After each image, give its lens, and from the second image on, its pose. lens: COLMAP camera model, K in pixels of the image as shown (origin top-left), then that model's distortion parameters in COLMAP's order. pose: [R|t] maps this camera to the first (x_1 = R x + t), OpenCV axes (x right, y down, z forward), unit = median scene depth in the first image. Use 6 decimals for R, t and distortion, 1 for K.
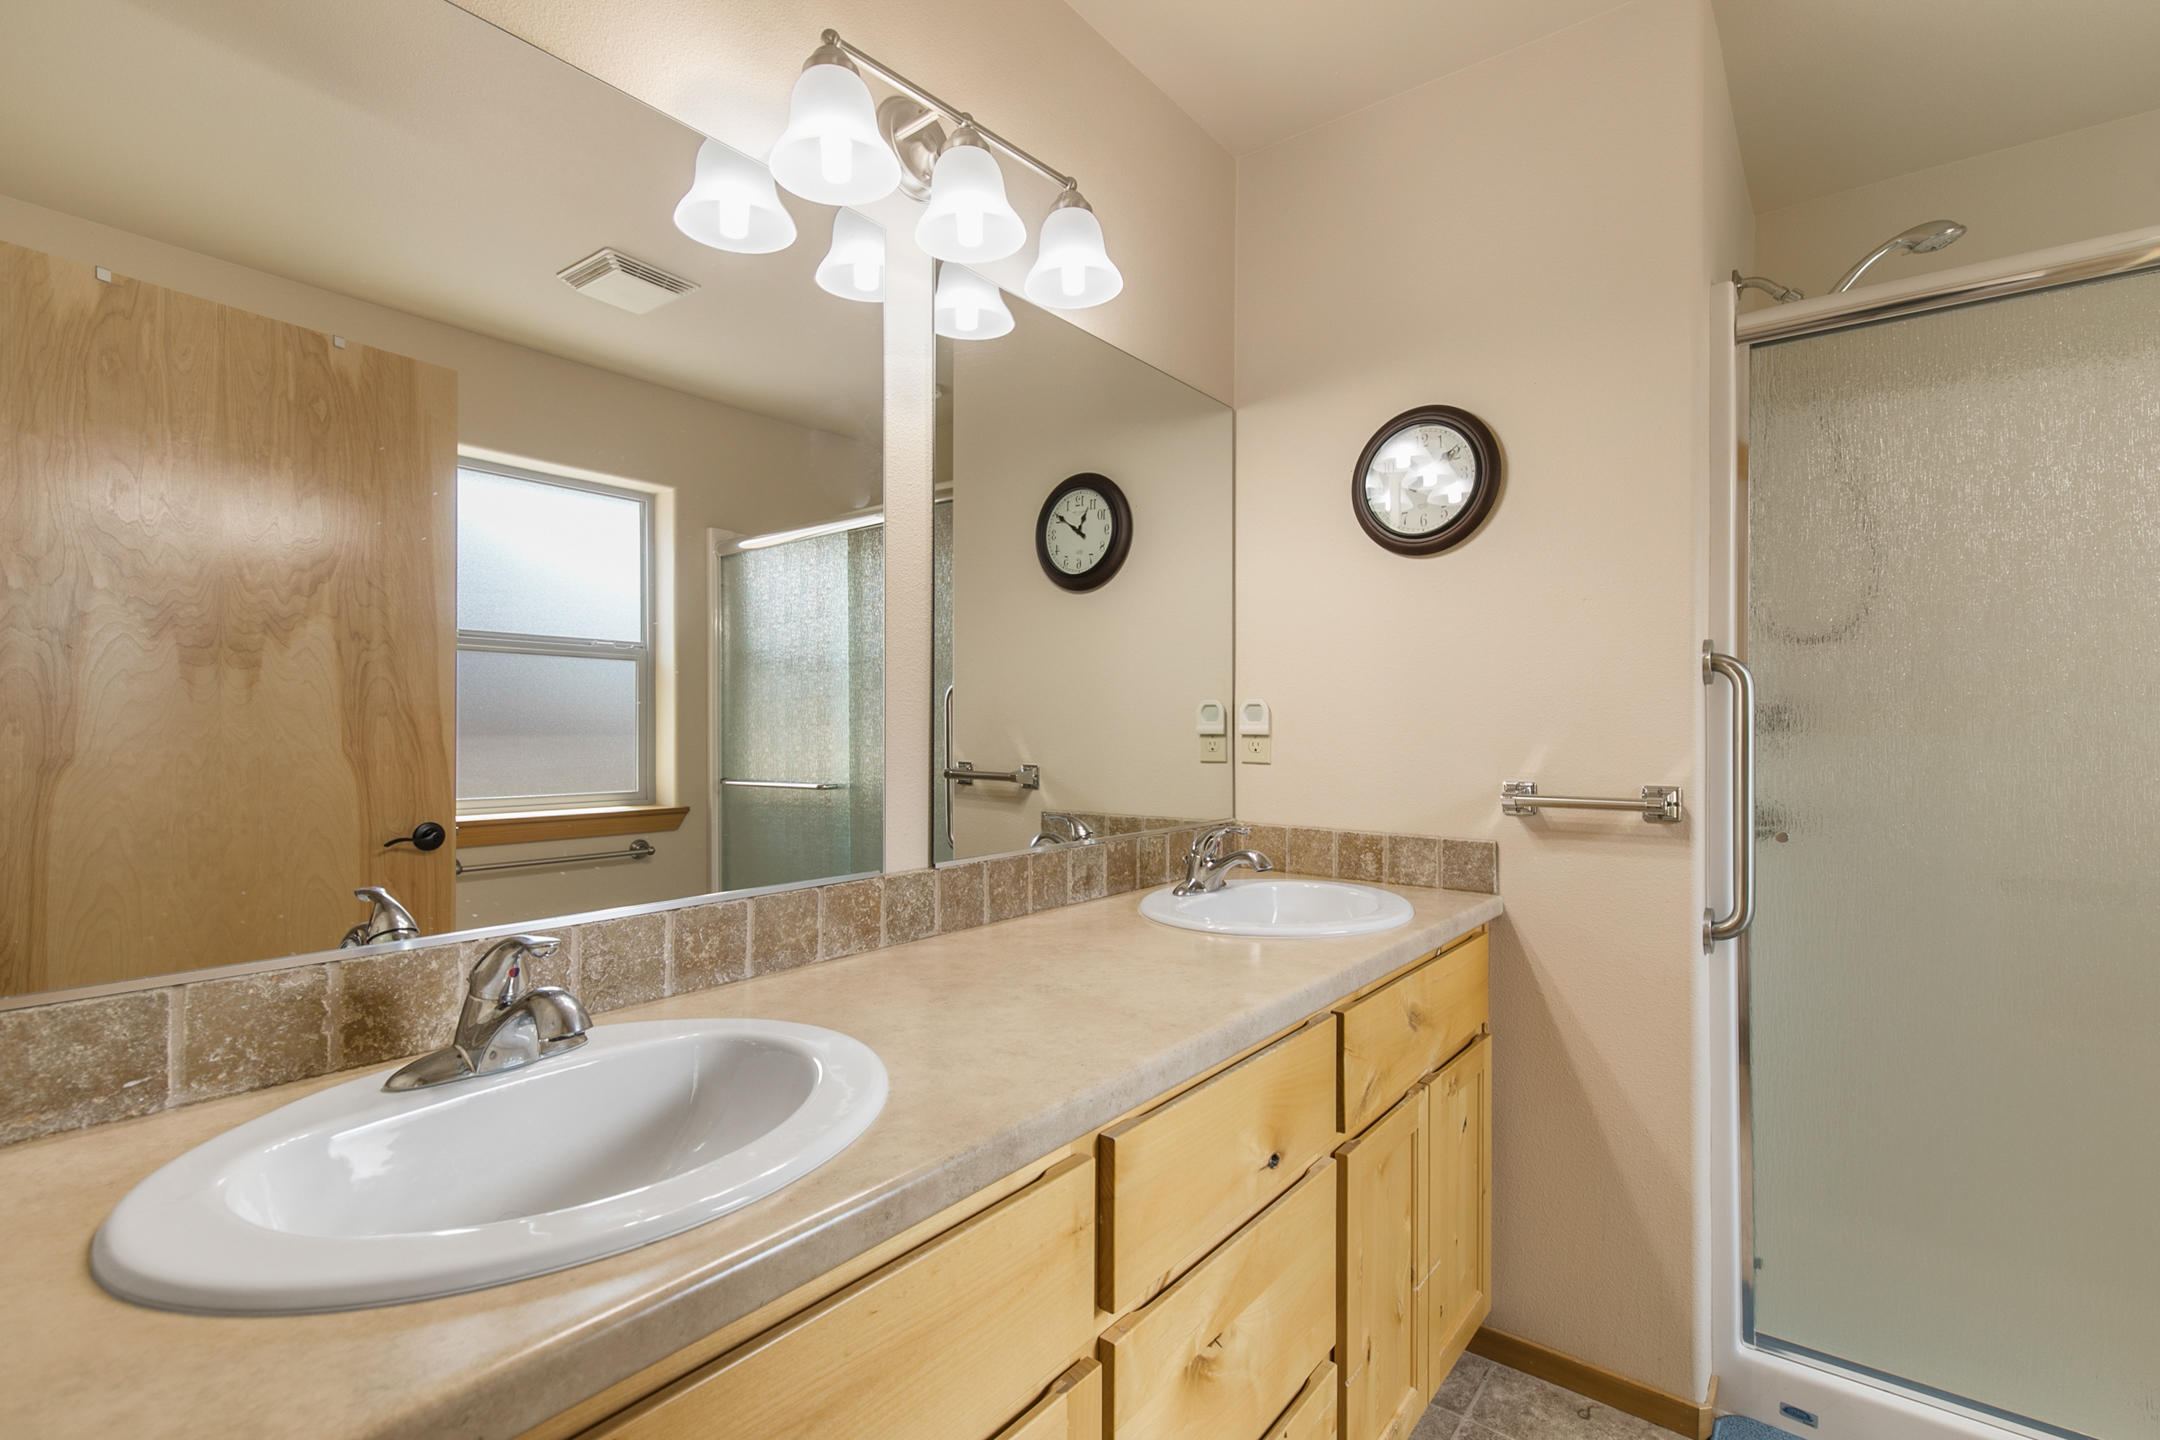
lens RADIAL K [[1009.1, 0, 1061.2], [0, 1009.1, 743.0], [0, 0, 1]] dist [0.004056, 0.000290]
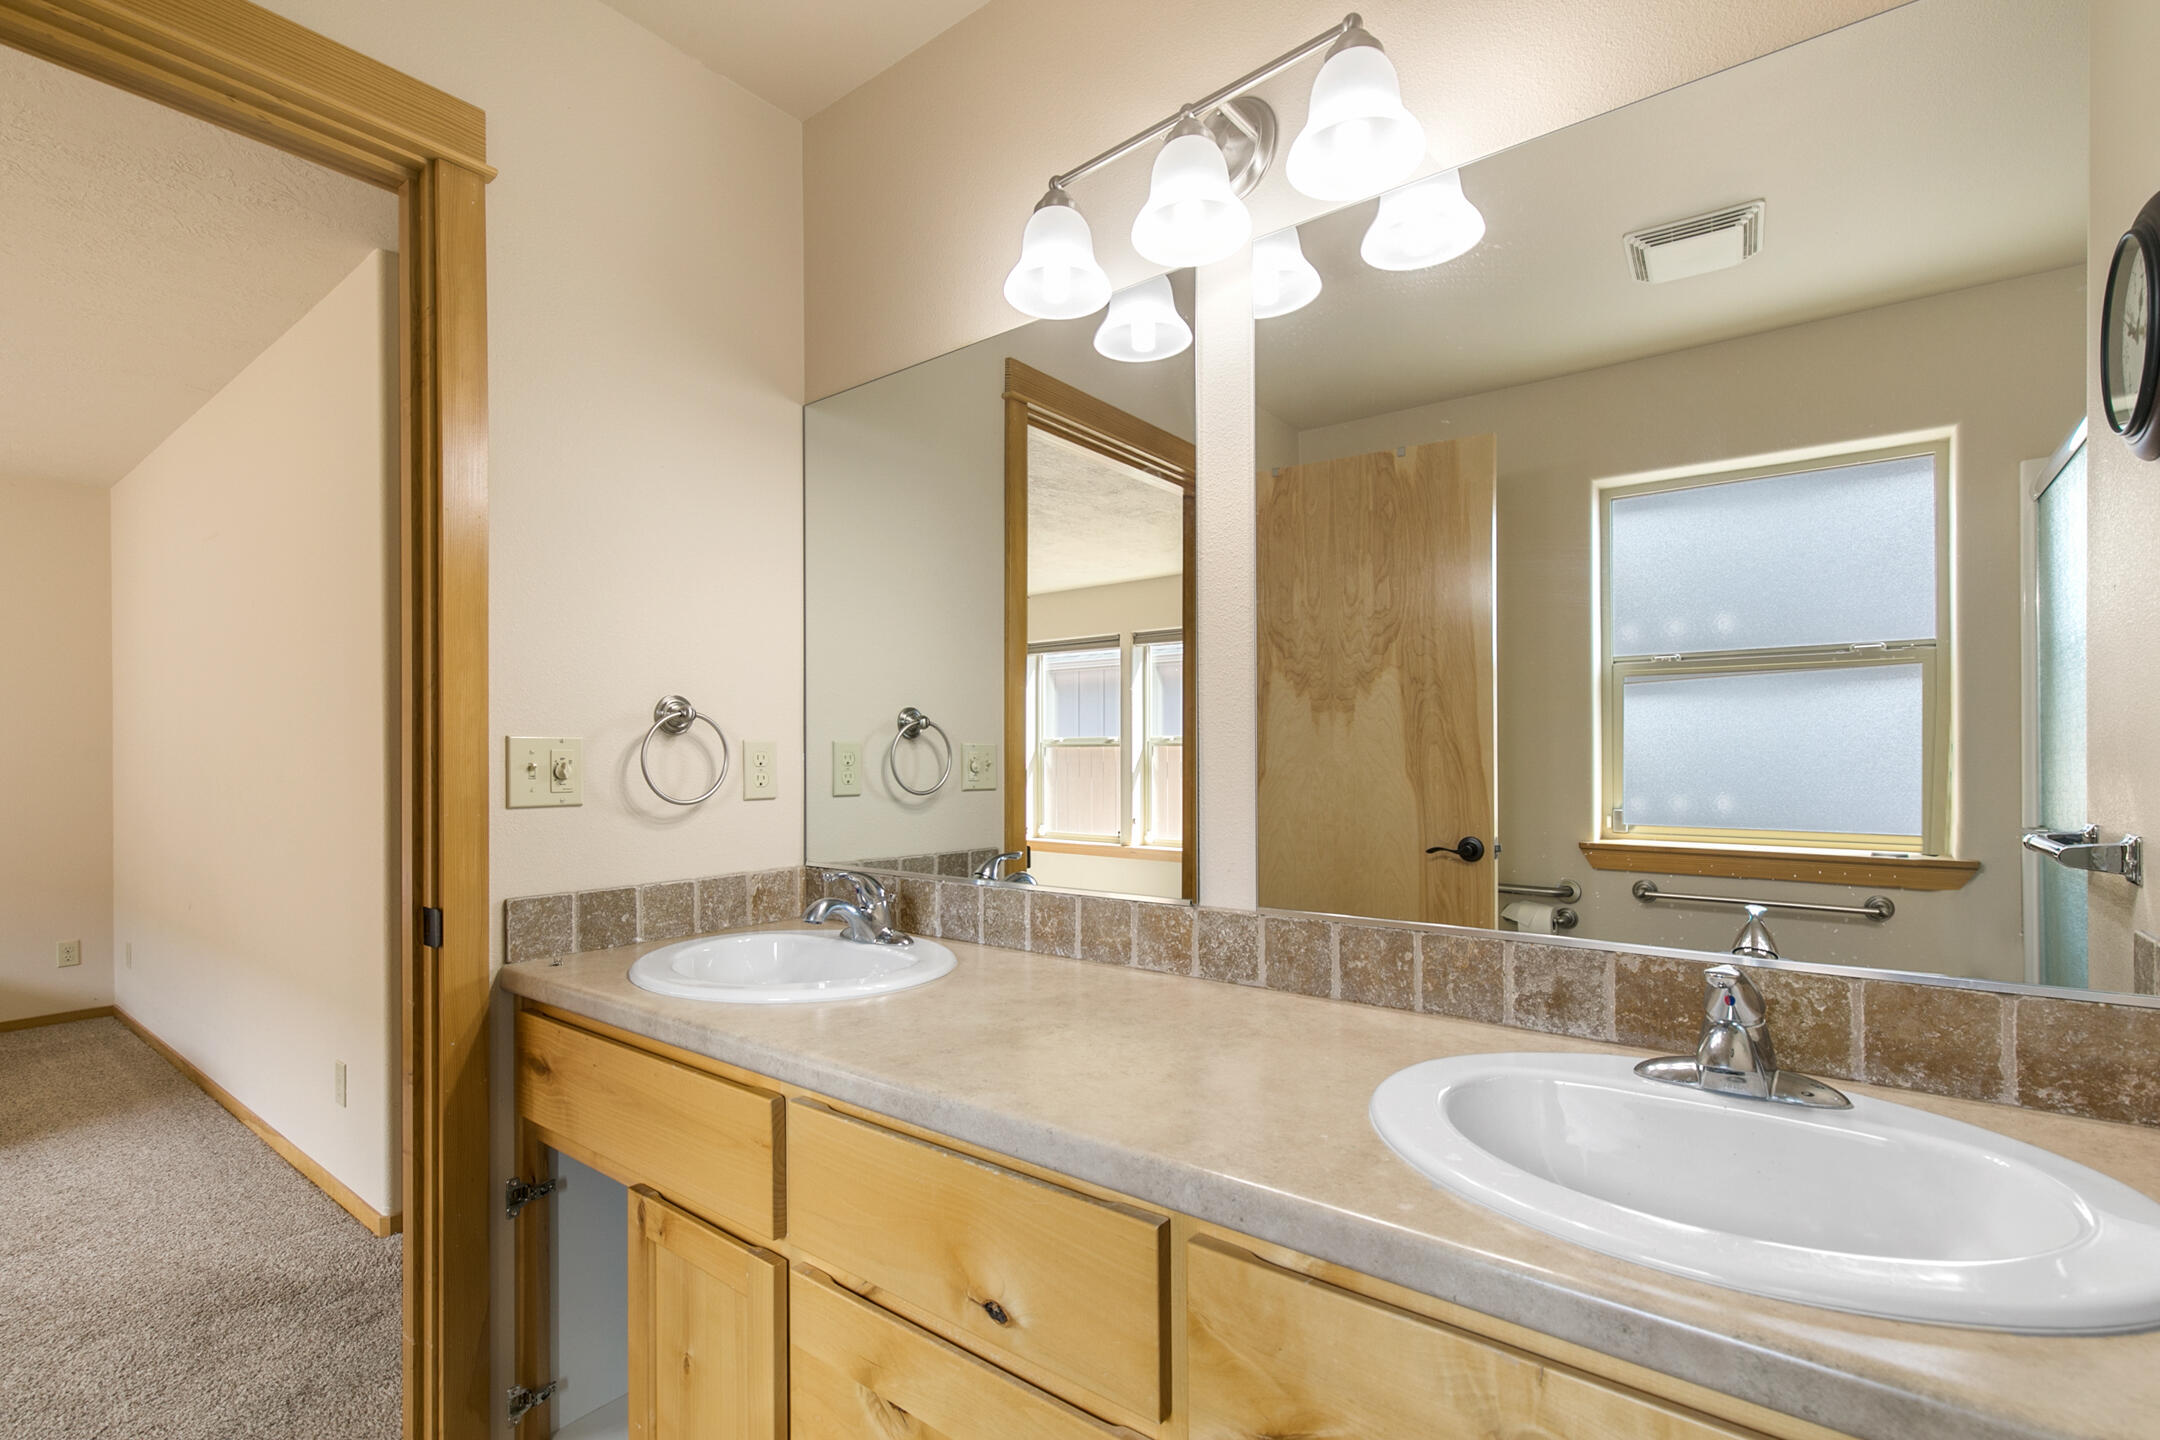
lens RADIAL K [[1009.1, 0, 1061.2], [0, 1009.1, 743.0], [0, 0, 1]] dist [0.004056, 0.000290]
pose [[-0.001890, -0.006600, -0.999976, 0.740536], [-0.010840, 0.999920, -0.006579, -0.021538], [0.999939, 0.010827, -0.001961, 0.764740]]
